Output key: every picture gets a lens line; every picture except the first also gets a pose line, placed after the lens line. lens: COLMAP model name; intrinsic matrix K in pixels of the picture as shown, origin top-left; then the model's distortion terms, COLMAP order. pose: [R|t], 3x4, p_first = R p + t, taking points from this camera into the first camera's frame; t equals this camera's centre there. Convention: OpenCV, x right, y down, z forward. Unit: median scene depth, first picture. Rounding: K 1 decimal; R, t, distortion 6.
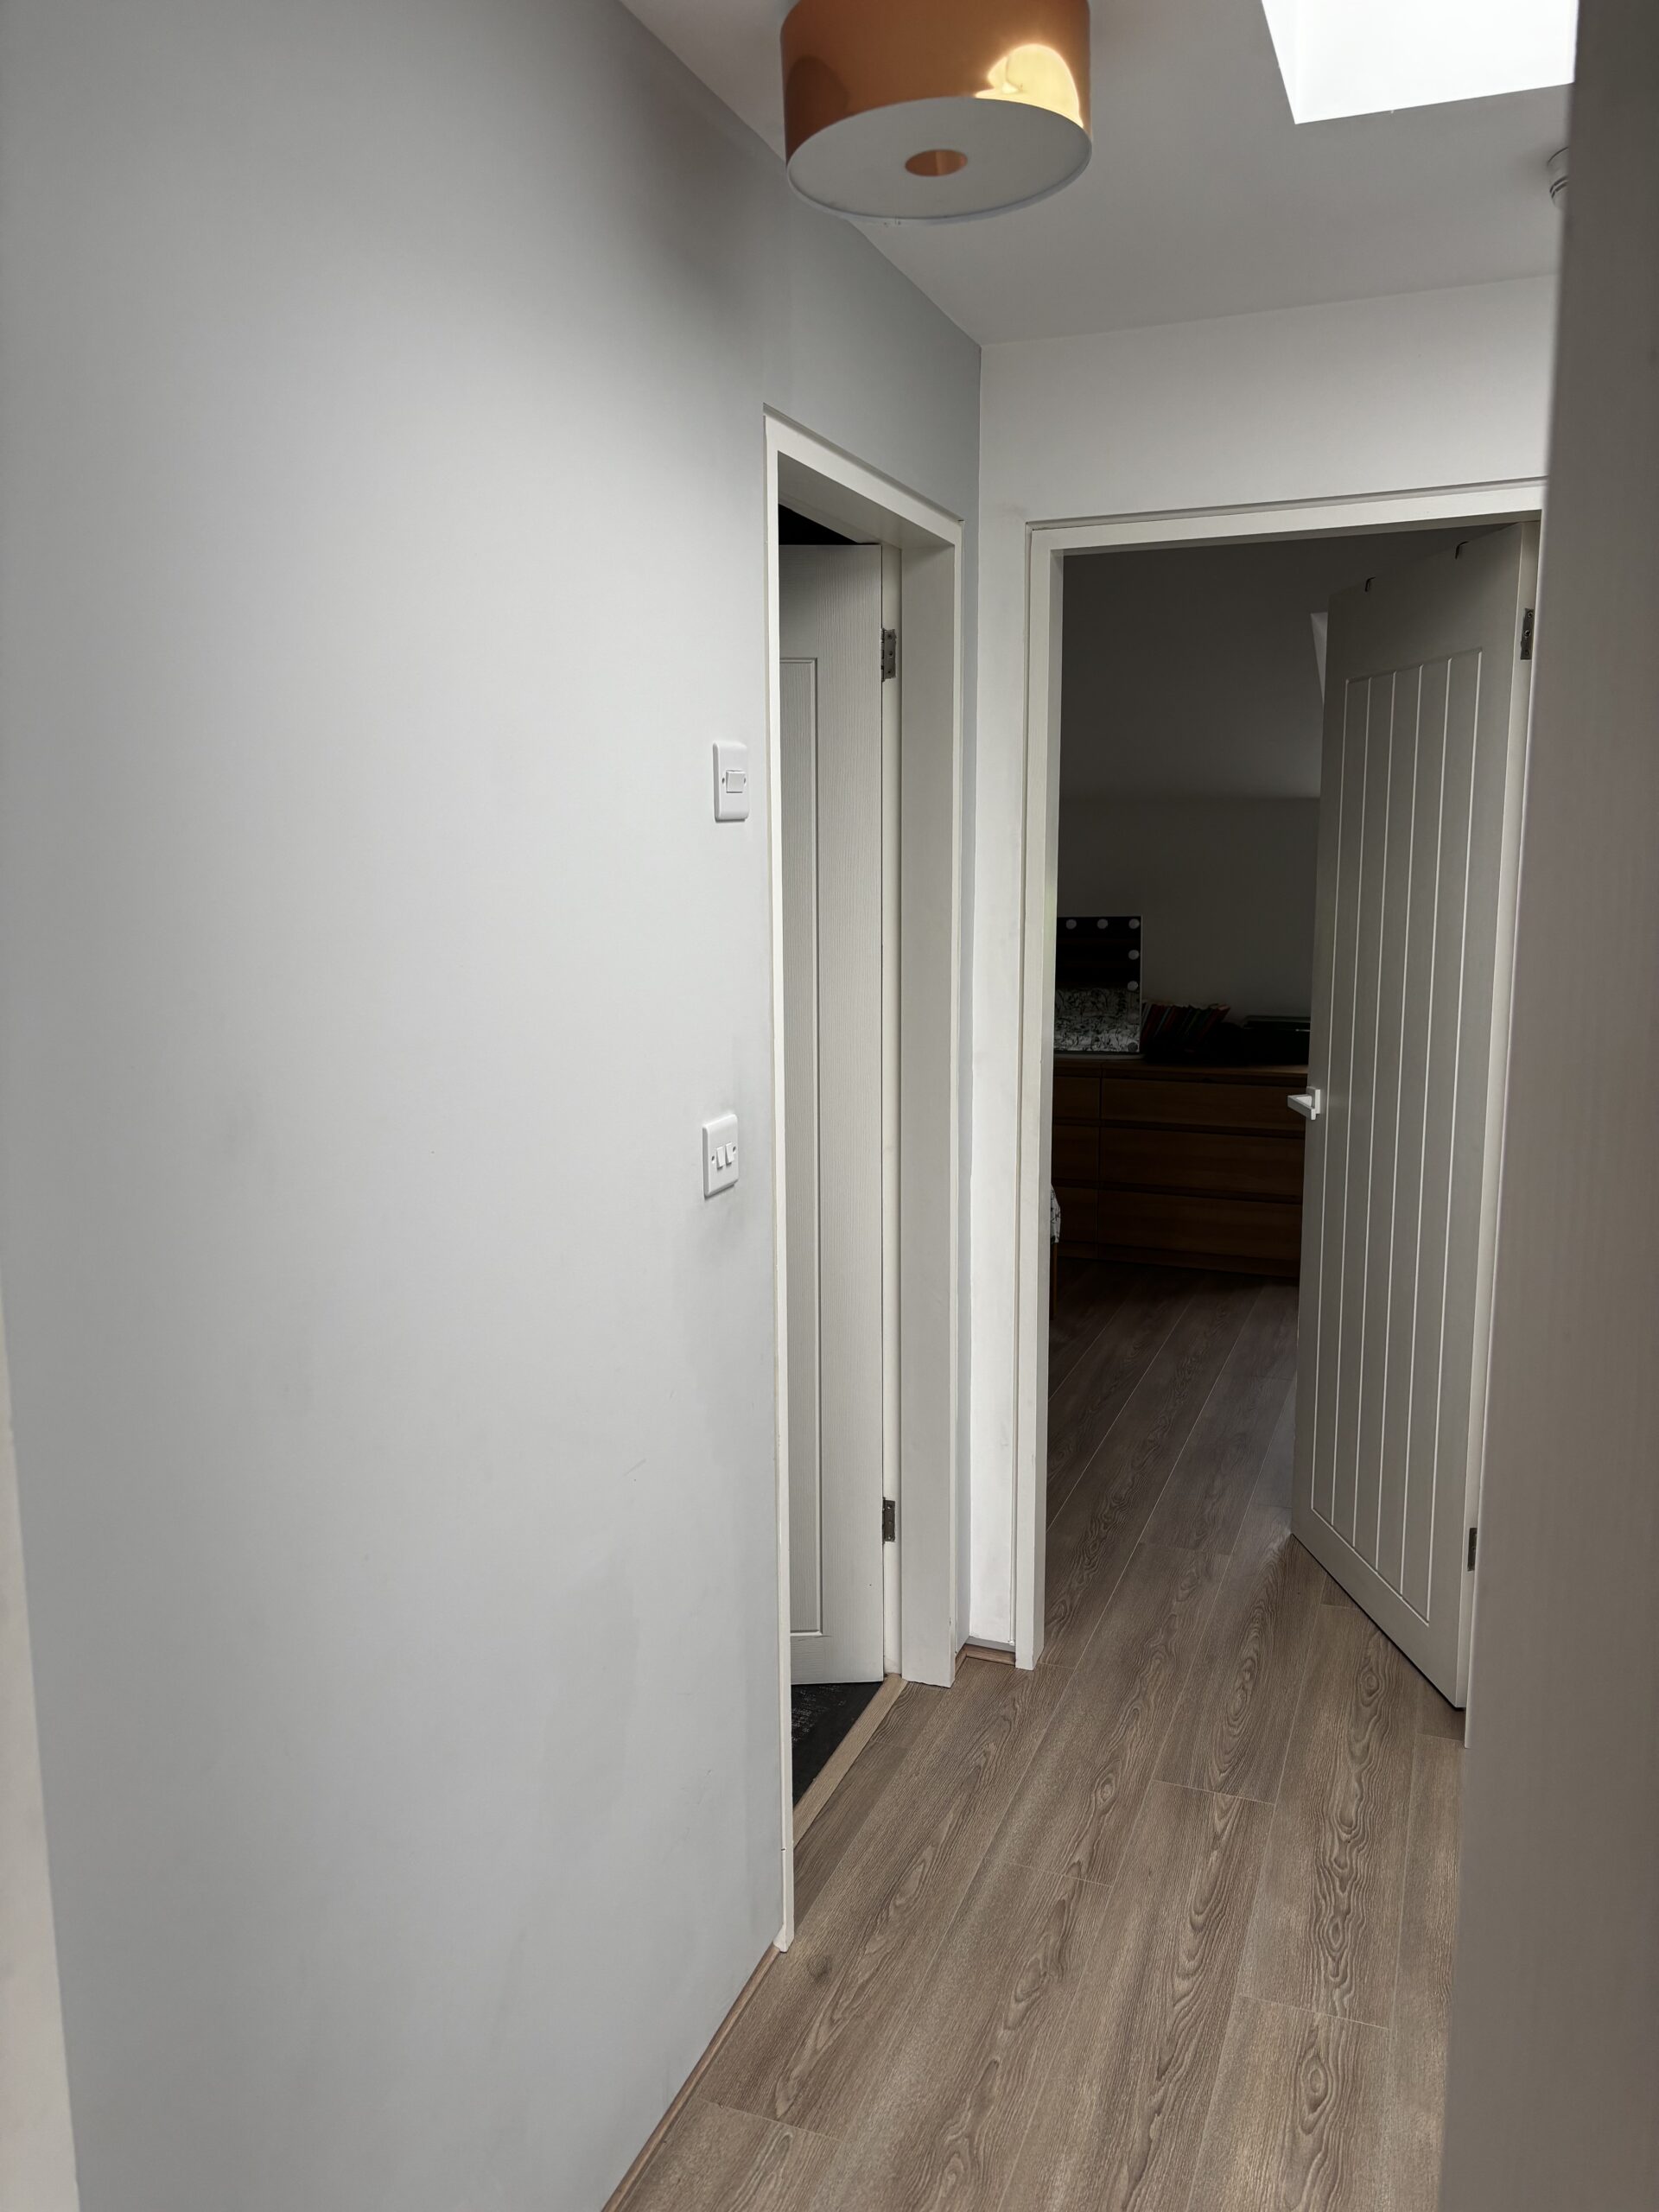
lens RADIAL K [[1669.4, 0, 816.2], [0, 1669.4, 1106.8], [0, 0, 1]] dist [0.032378, -0.027306]
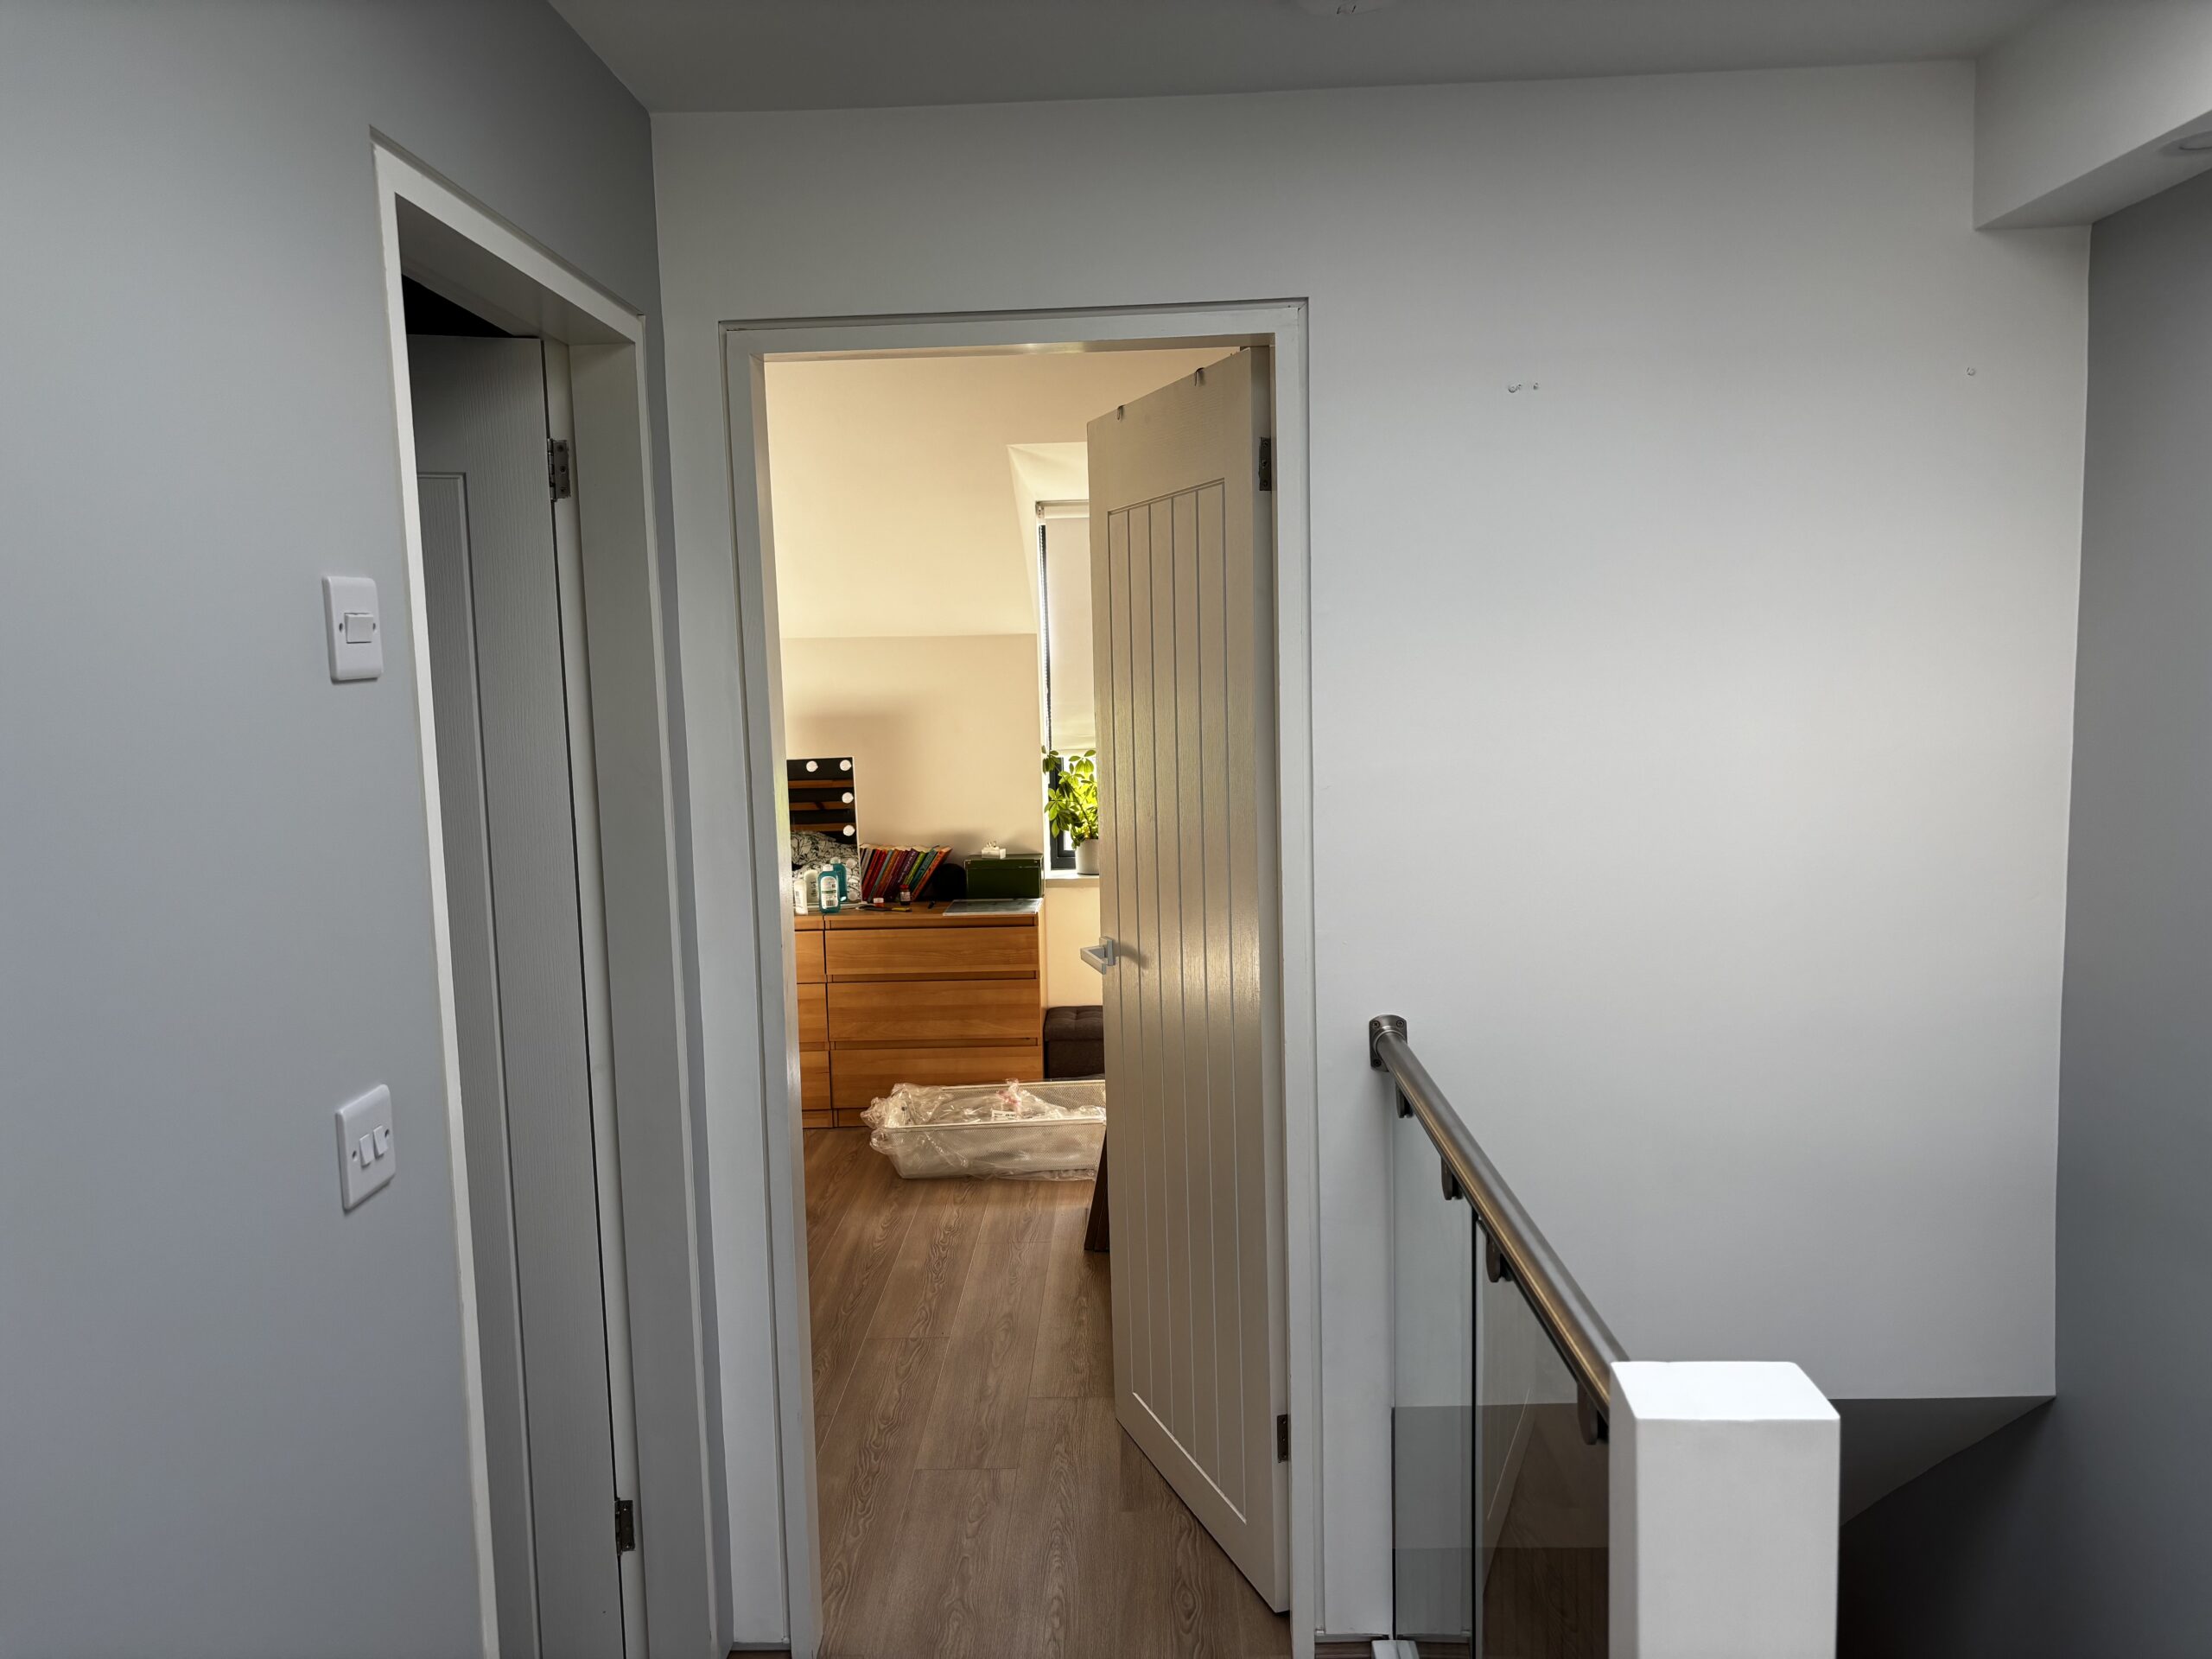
lens RADIAL K [[1669.4, 0, 1110.1], [0, 1669.4, 845.2], [0, 0, 1]] dist [0.032378, -0.027306]
pose [[0.935445, -0.056792, 0.348880, -0.001880], [0.075309, 0.996368, -0.039732, -0.030885], [-0.345356, 0.063441, 0.936325, 0.137093]]
